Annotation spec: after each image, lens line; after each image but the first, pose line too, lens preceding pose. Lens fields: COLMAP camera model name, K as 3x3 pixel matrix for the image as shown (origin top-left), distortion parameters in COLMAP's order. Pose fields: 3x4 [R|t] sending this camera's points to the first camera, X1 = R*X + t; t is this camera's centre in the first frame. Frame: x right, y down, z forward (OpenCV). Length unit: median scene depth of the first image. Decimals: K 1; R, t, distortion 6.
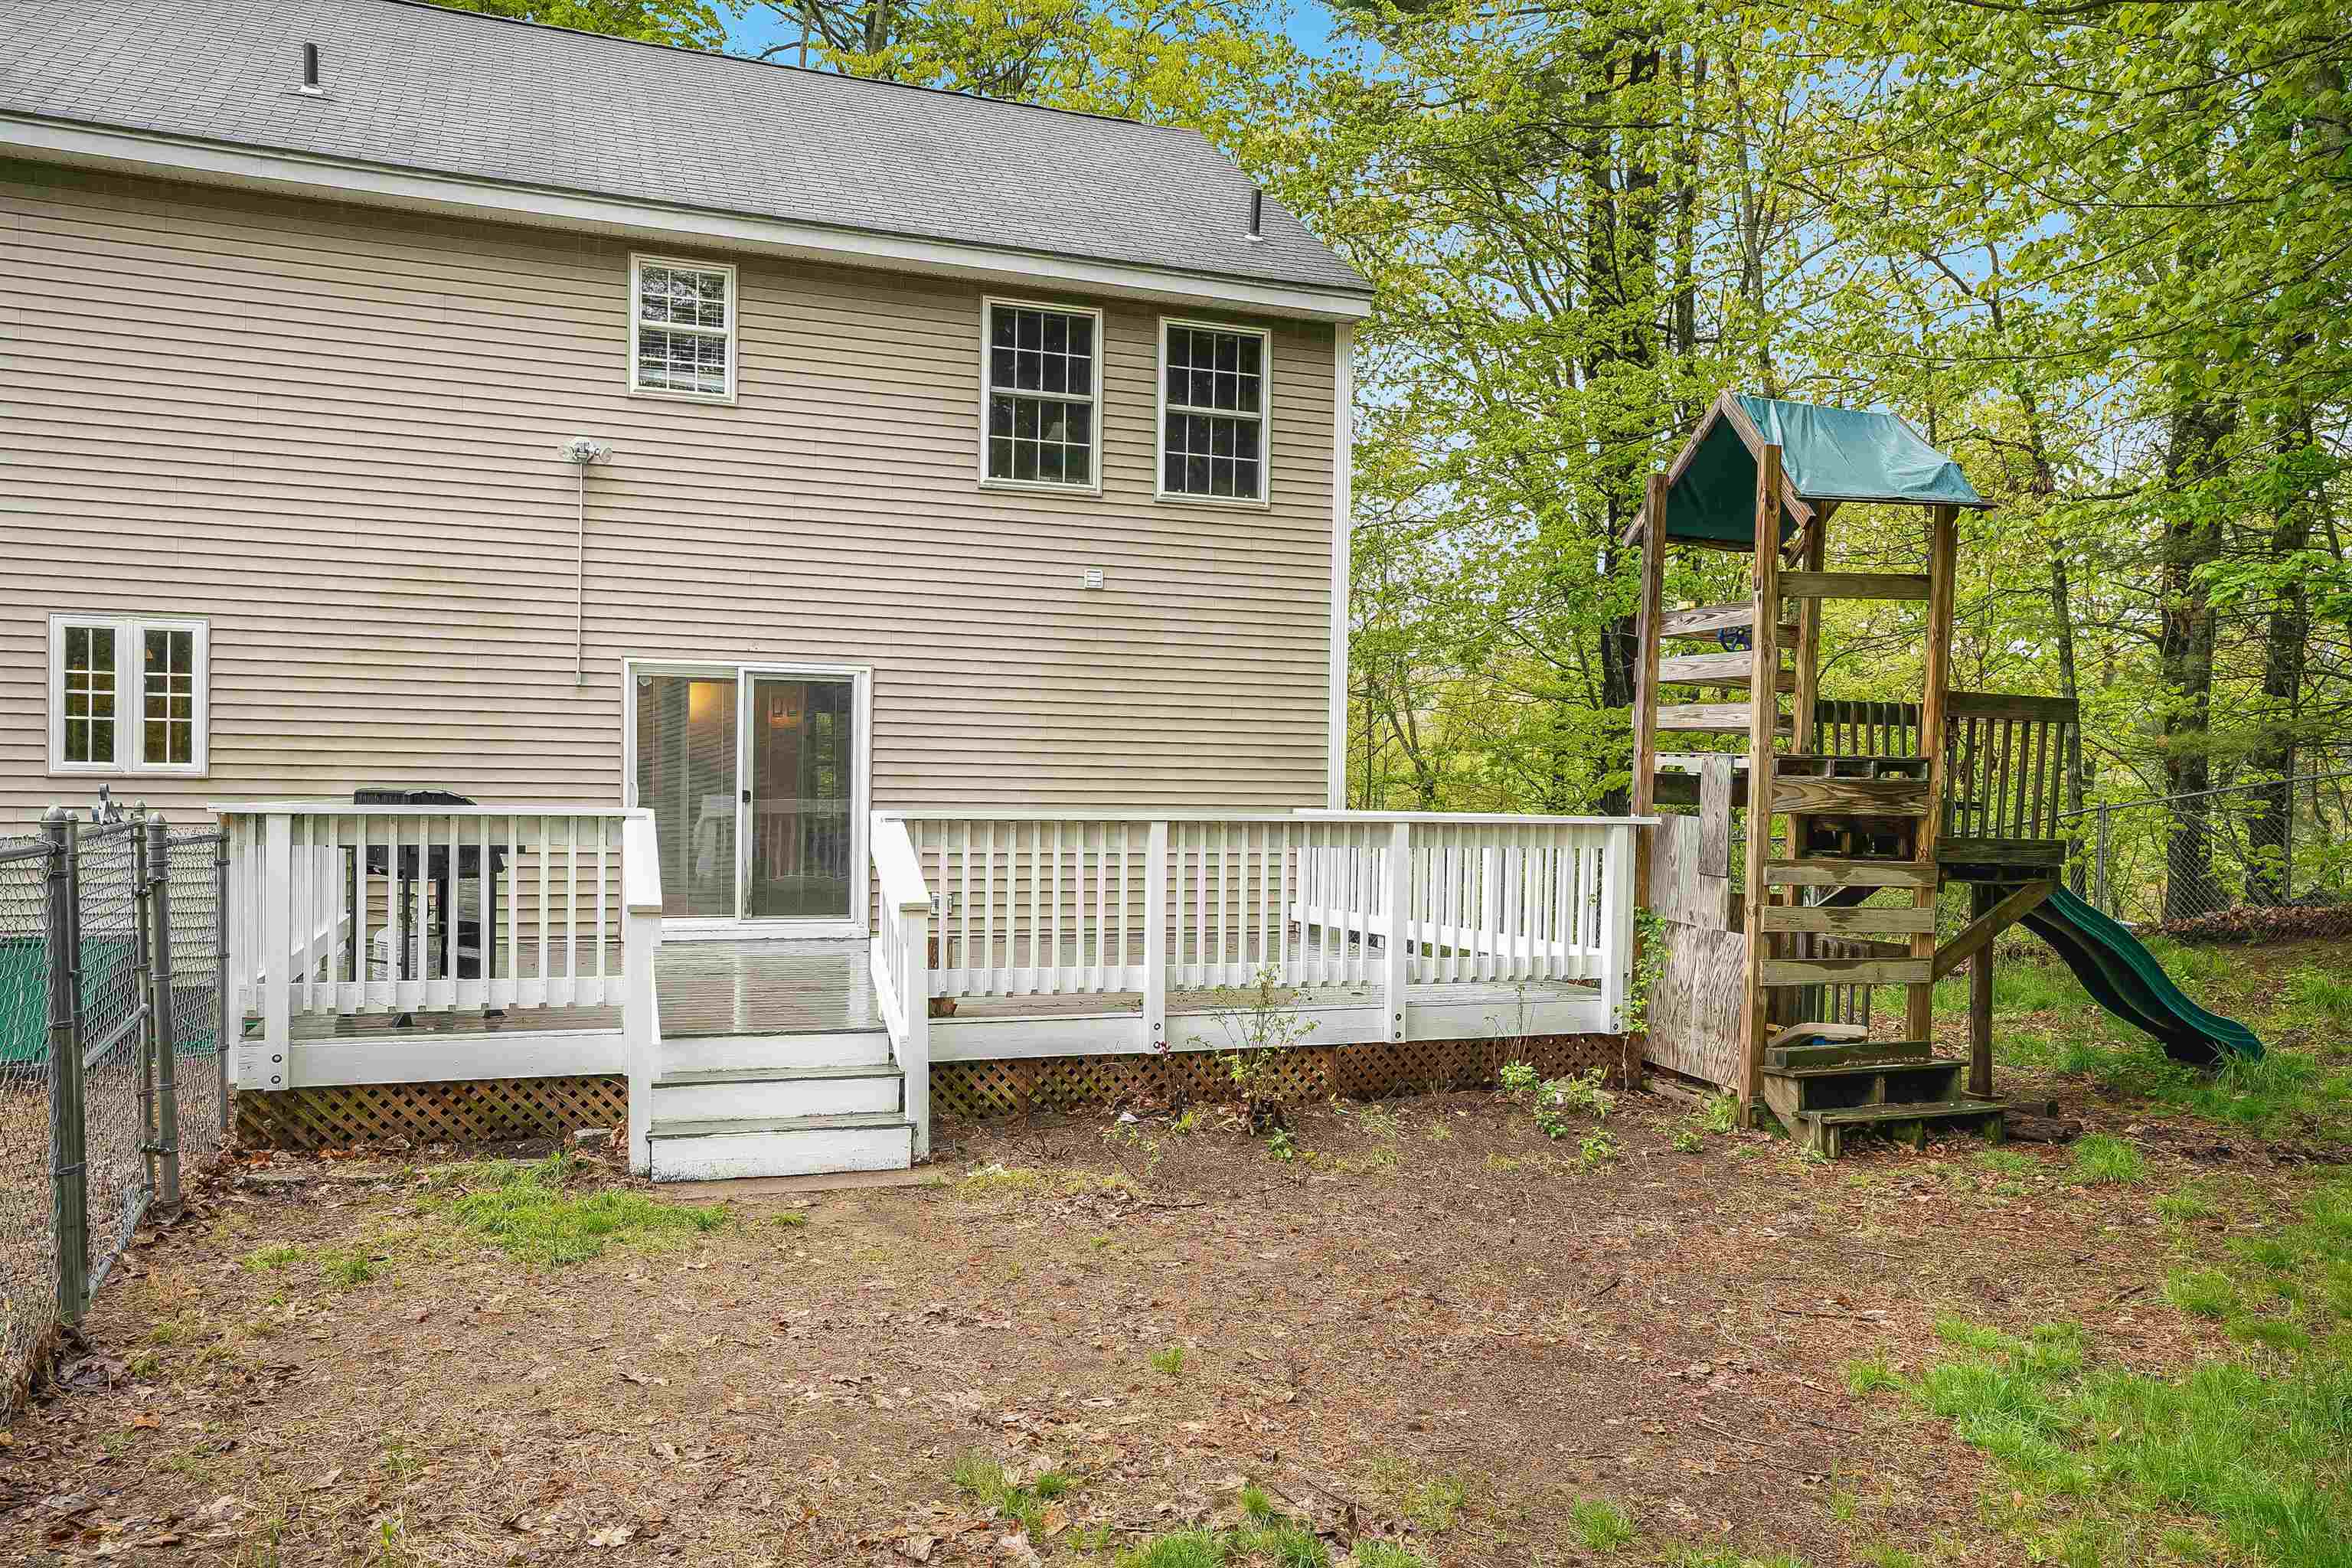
lens RADIAL K [[1823.3, 0, 1176.0], [0, 1823.3, 784.0], [0, 0, 1]] dist [-0.000381, 0.052540]
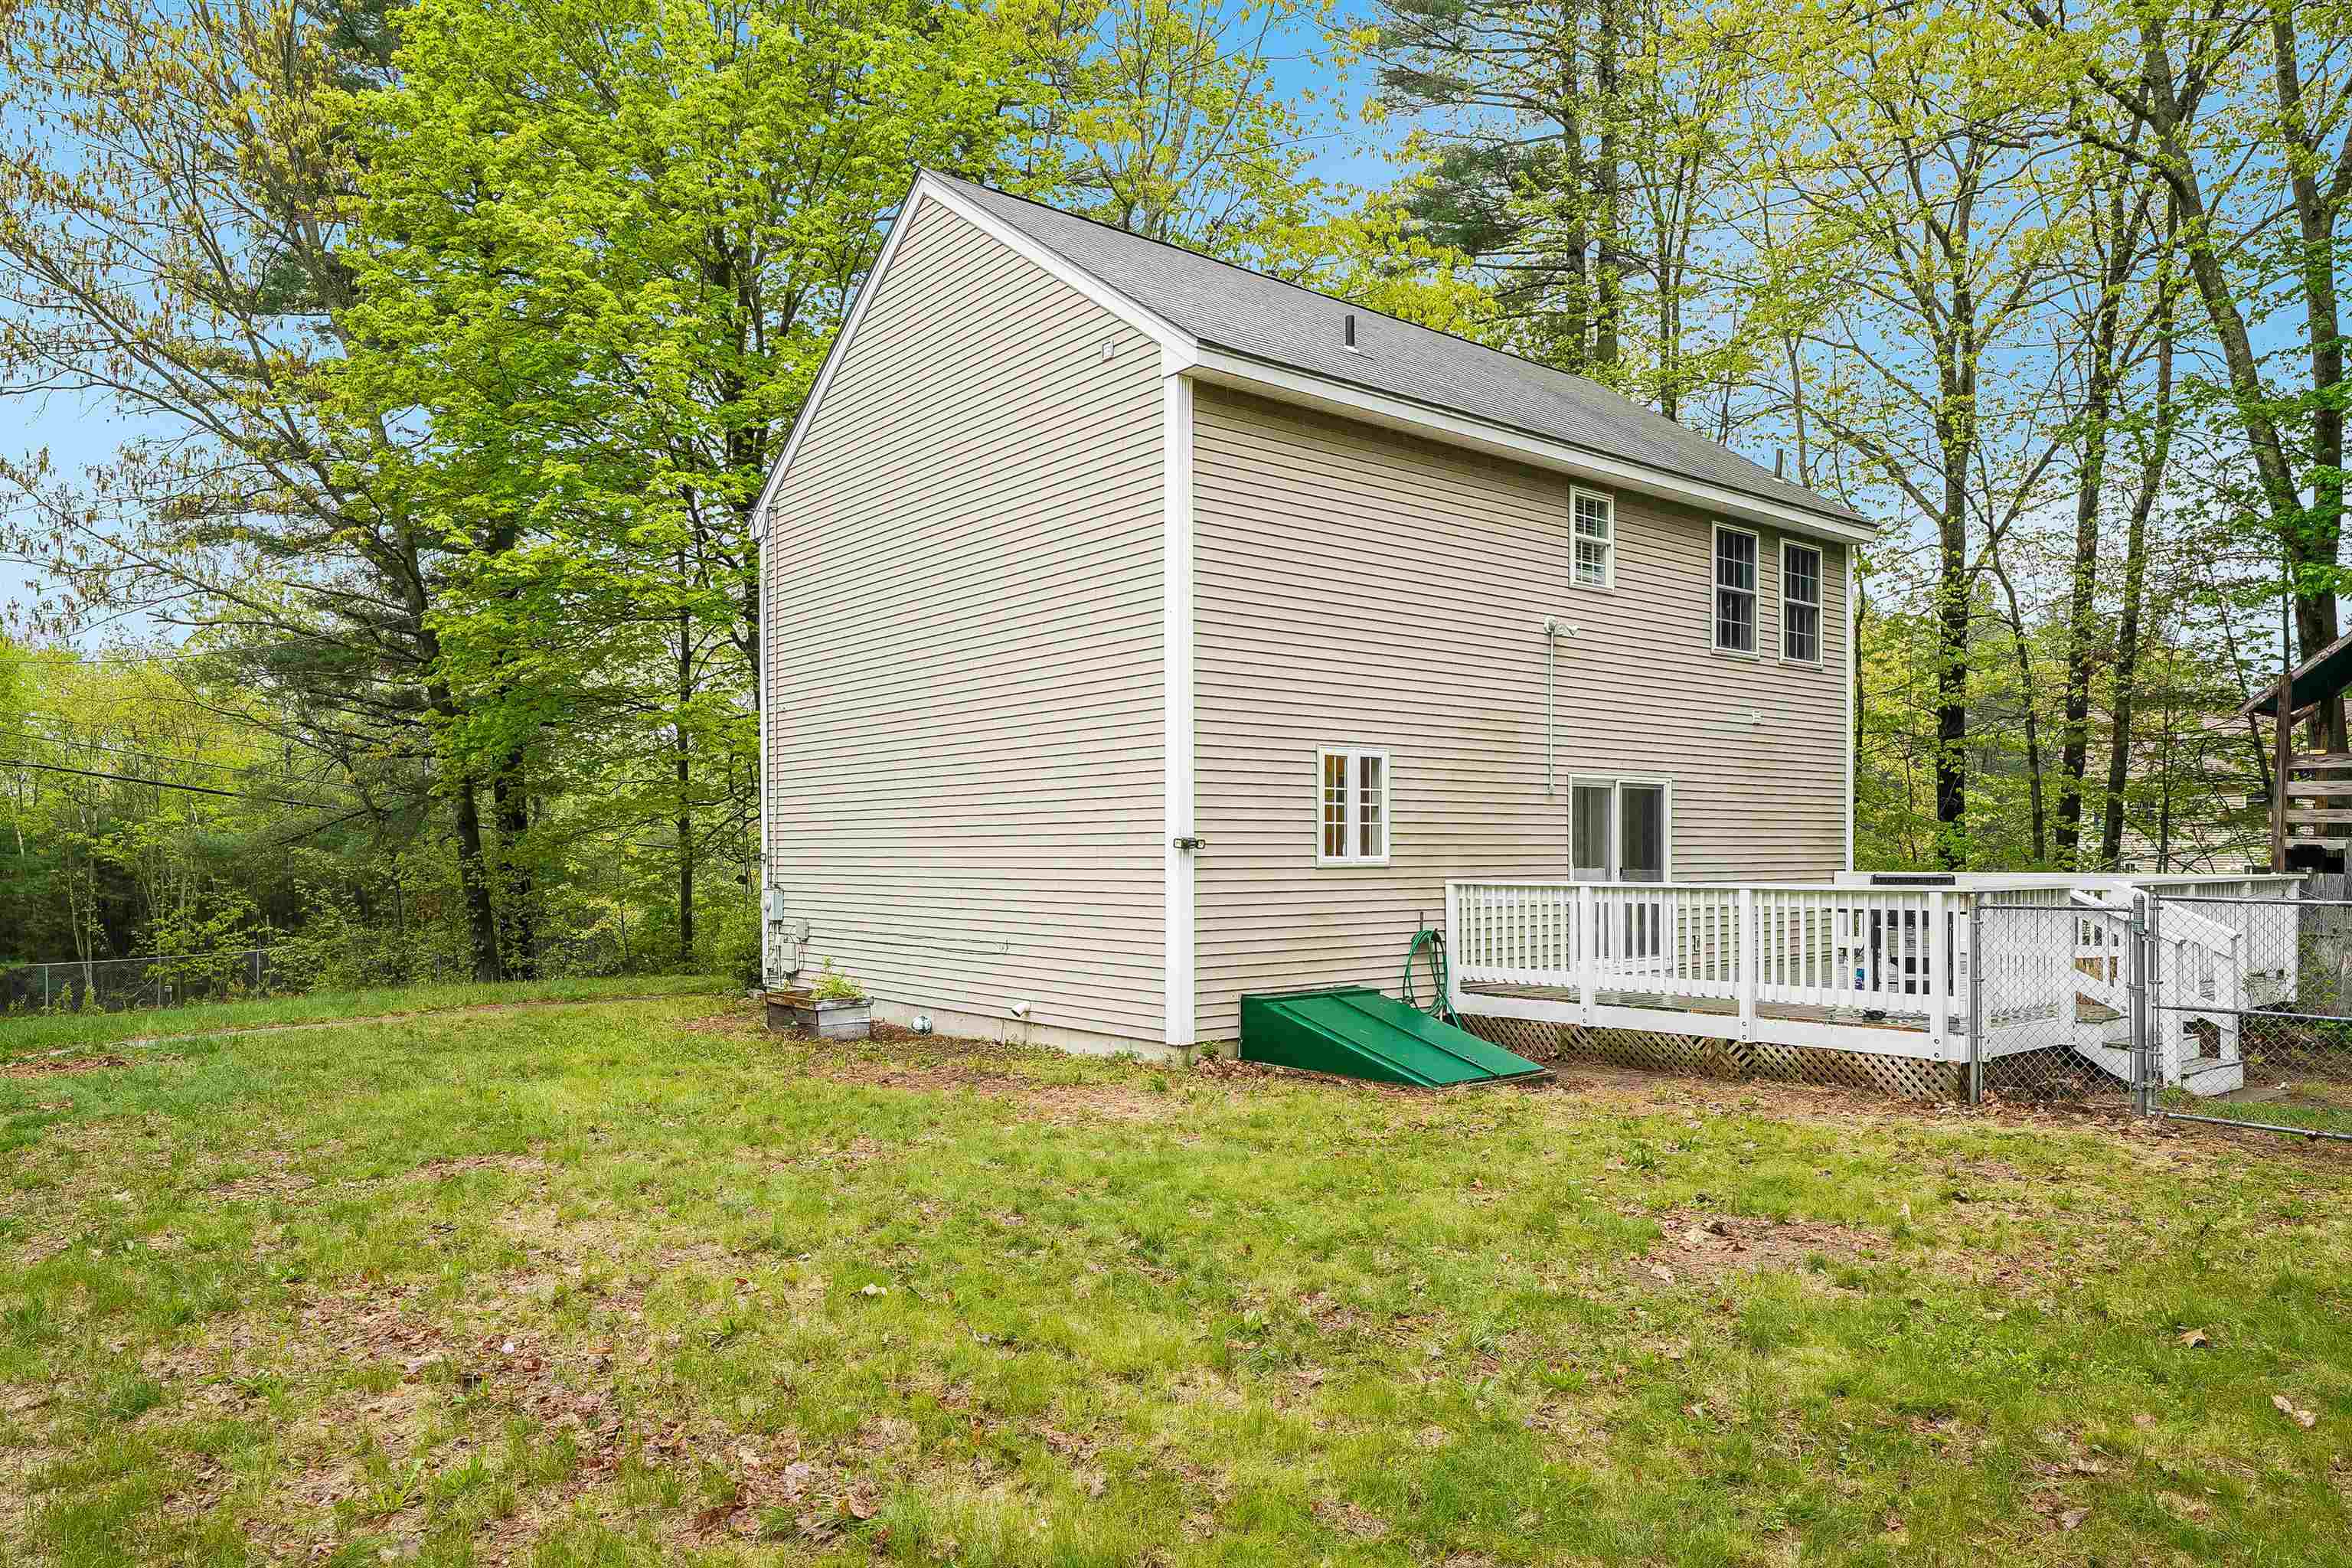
lens RADIAL K [[1686.4, 0, 1176.0], [0, 1686.4, 784.0], [0, 0, 1]] dist [-0.000666, 0.000029]
pose [[0.934318, -0.001161, 0.356438, -1.301987], [0.013134, 0.999428, -0.031170, -0.031834], [-0.356198, 0.033804, 0.933799, -0.114084]]
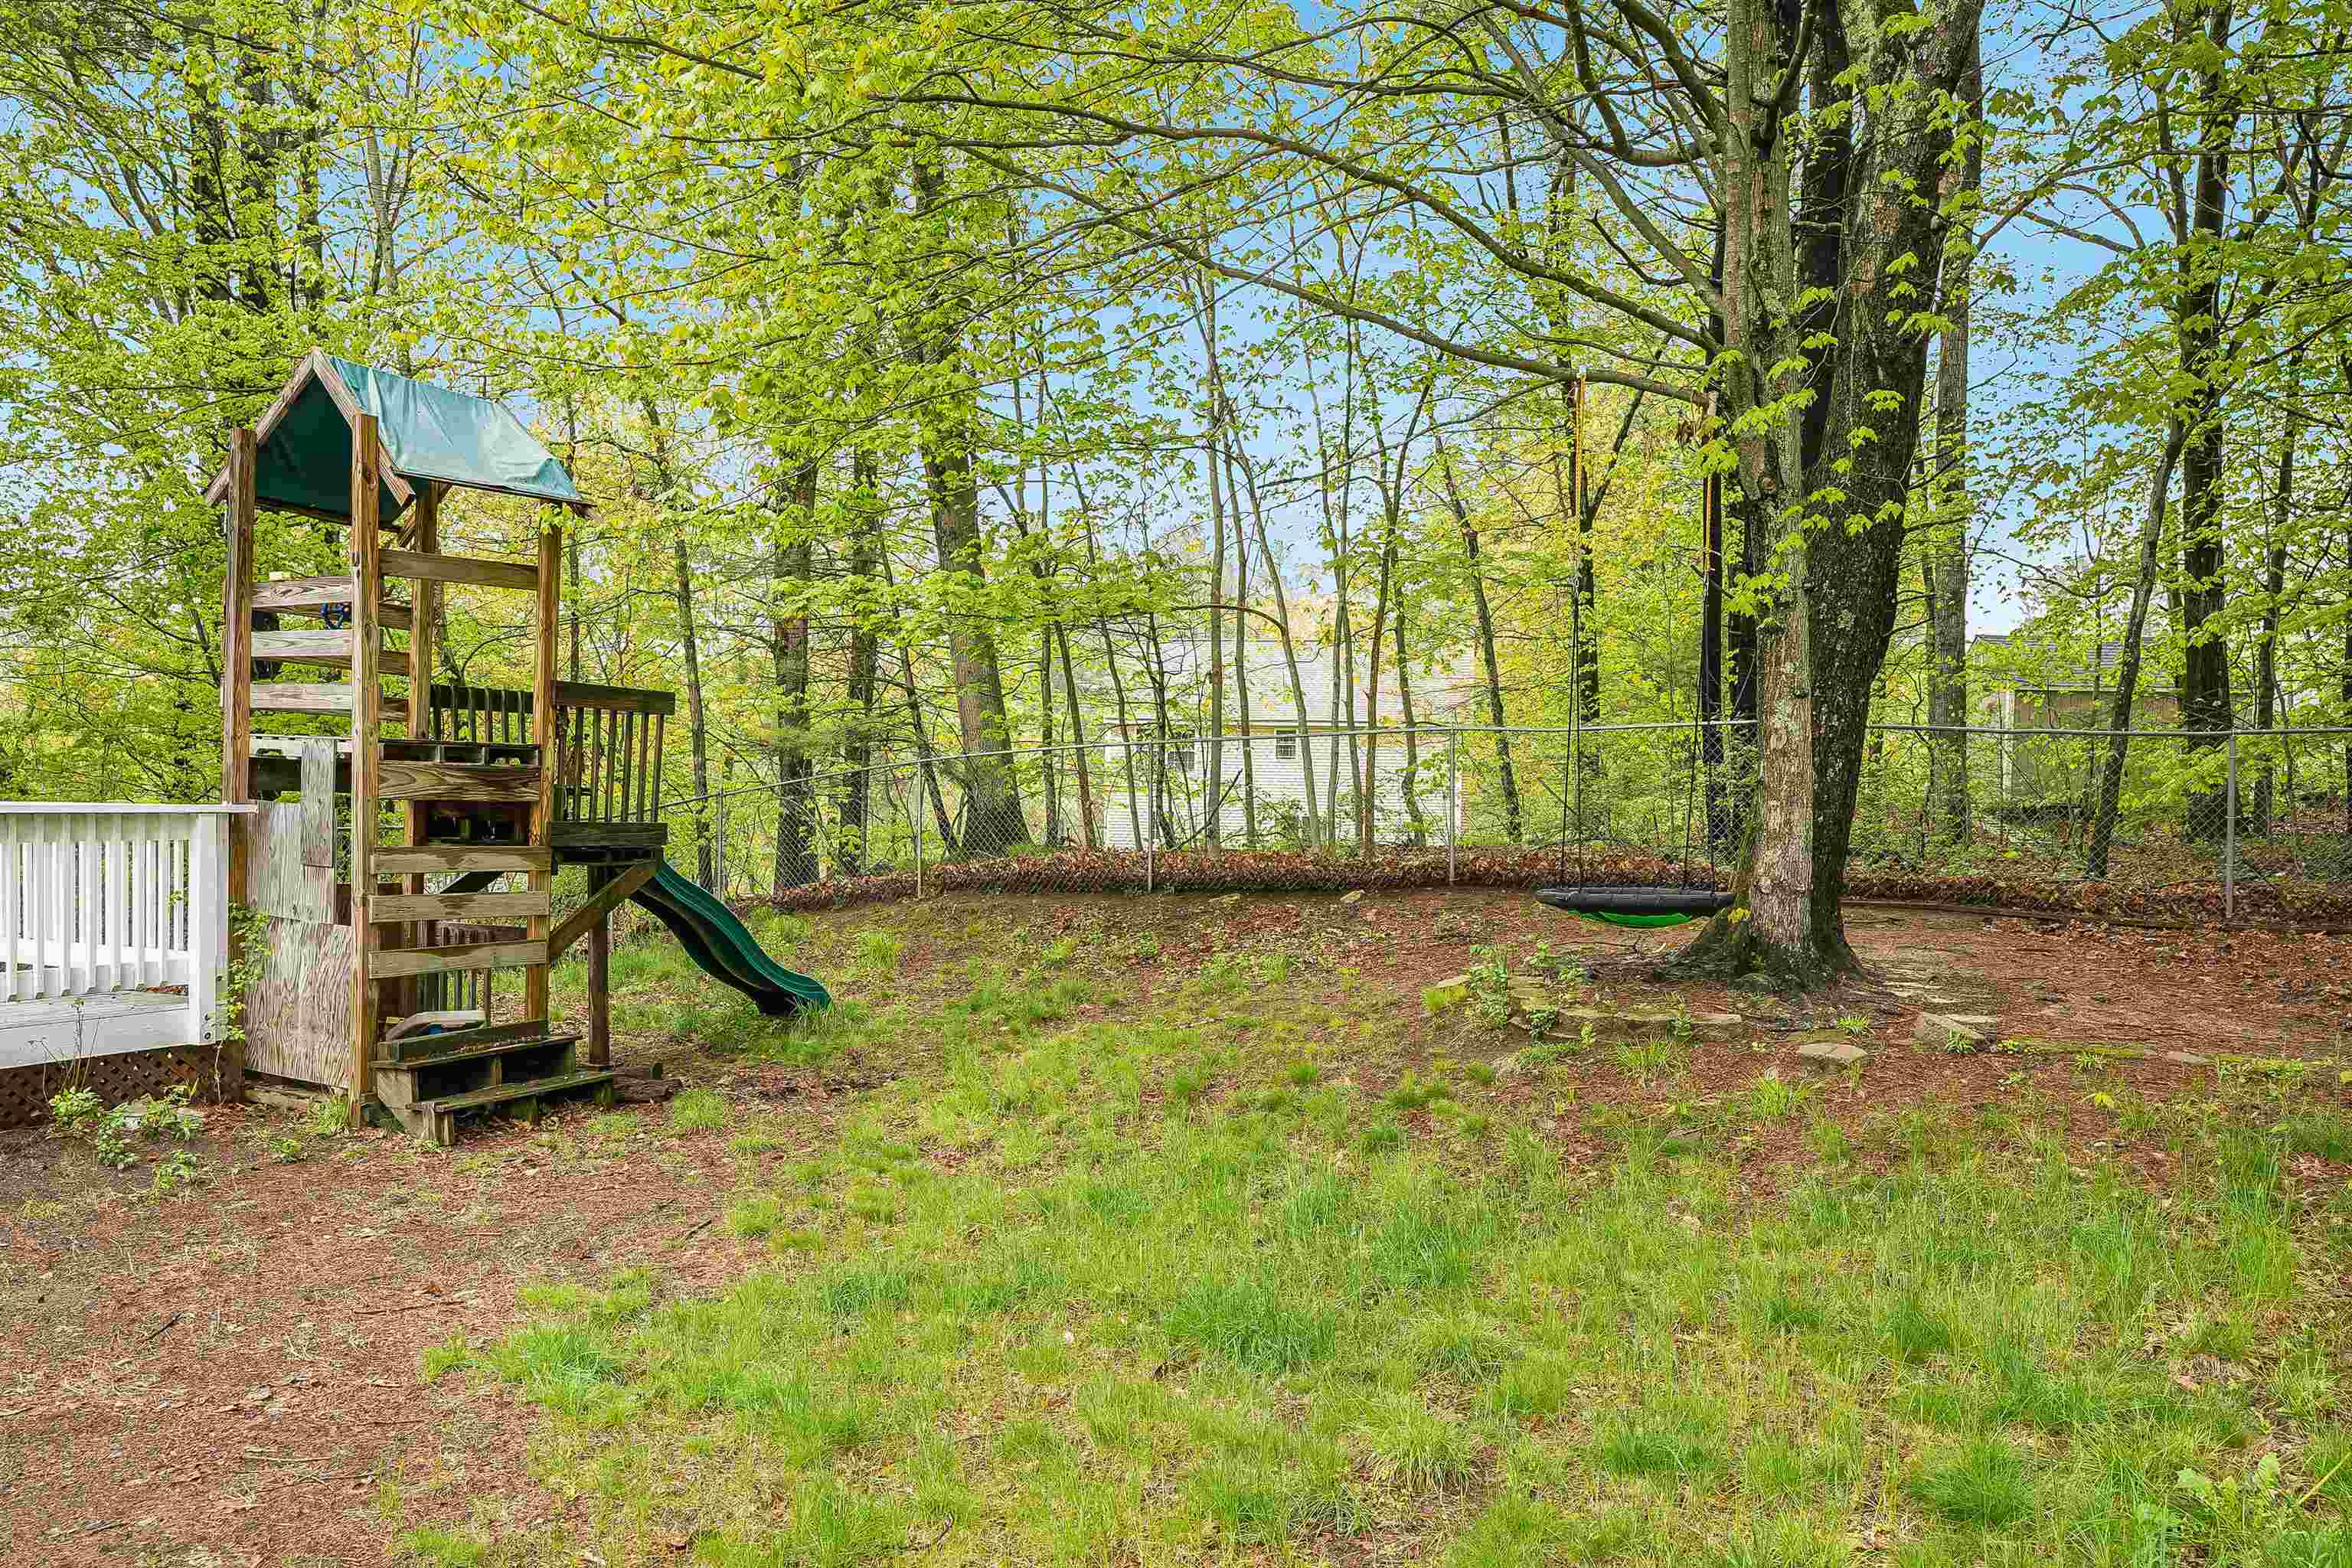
lens RADIAL K [[1833.3, 0, 1175.3], [0, 1833.3, 809.7], [0, 0, 1]] dist [-0.001887, 0.066991]
pose [[0.710104, -0.010055, 0.704025, -0.060182], [-0.006810, 0.999753, 0.021148, -0.002072], [-0.704064, -0.019811, 0.709860, 0.012725]]
